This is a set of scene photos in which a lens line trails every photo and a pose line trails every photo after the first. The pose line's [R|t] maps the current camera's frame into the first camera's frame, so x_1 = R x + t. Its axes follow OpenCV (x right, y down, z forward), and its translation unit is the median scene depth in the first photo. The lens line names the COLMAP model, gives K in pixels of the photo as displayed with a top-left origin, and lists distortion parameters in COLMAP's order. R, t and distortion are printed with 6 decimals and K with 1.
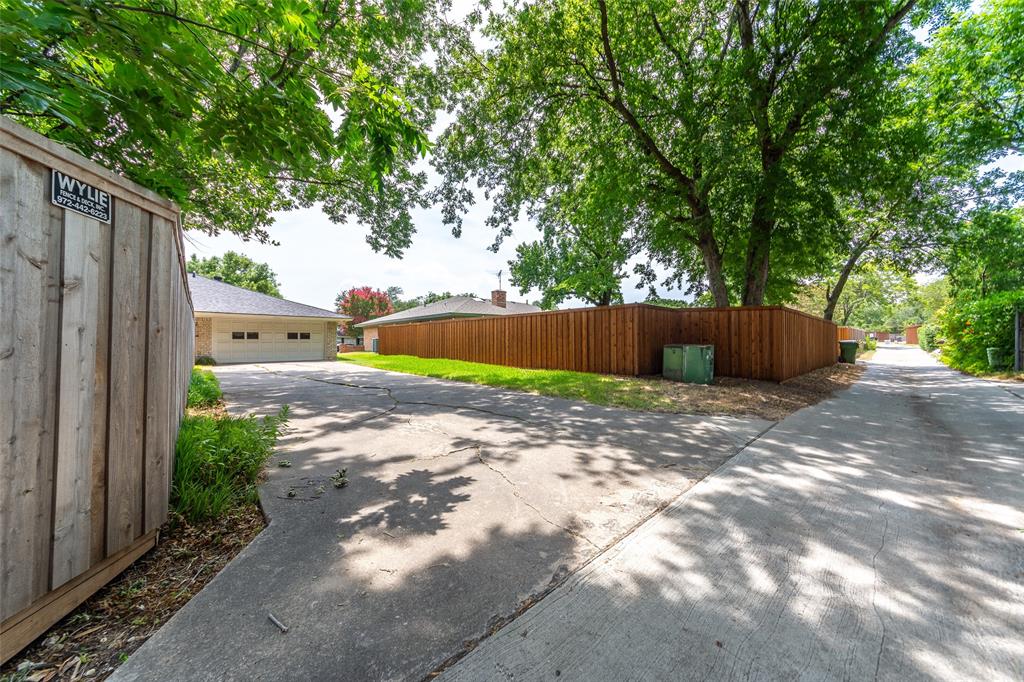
lens RADIAL K [[371.7, 0, 507.9], [0, 371.7, 341.7], [0, 0, 1]] dist [-0.015191, 0.002970]
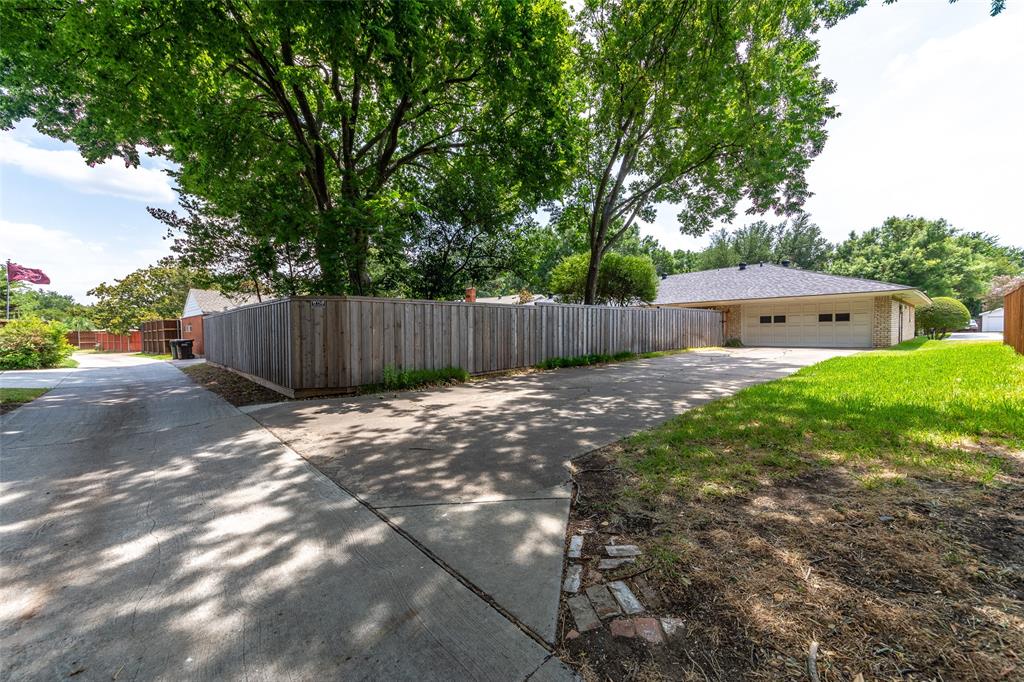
lens RADIAL K [[371.7, 0, 507.9], [0, 371.7, 341.2], [0, 0, 1]] dist [-0.015191, 0.002970]
pose [[0.010357, 0.027147, -0.999578, 0.341707], [0.022589, 0.999370, 0.027375, -0.001575], [0.999691, -0.022863, 0.009737, 0.334461]]
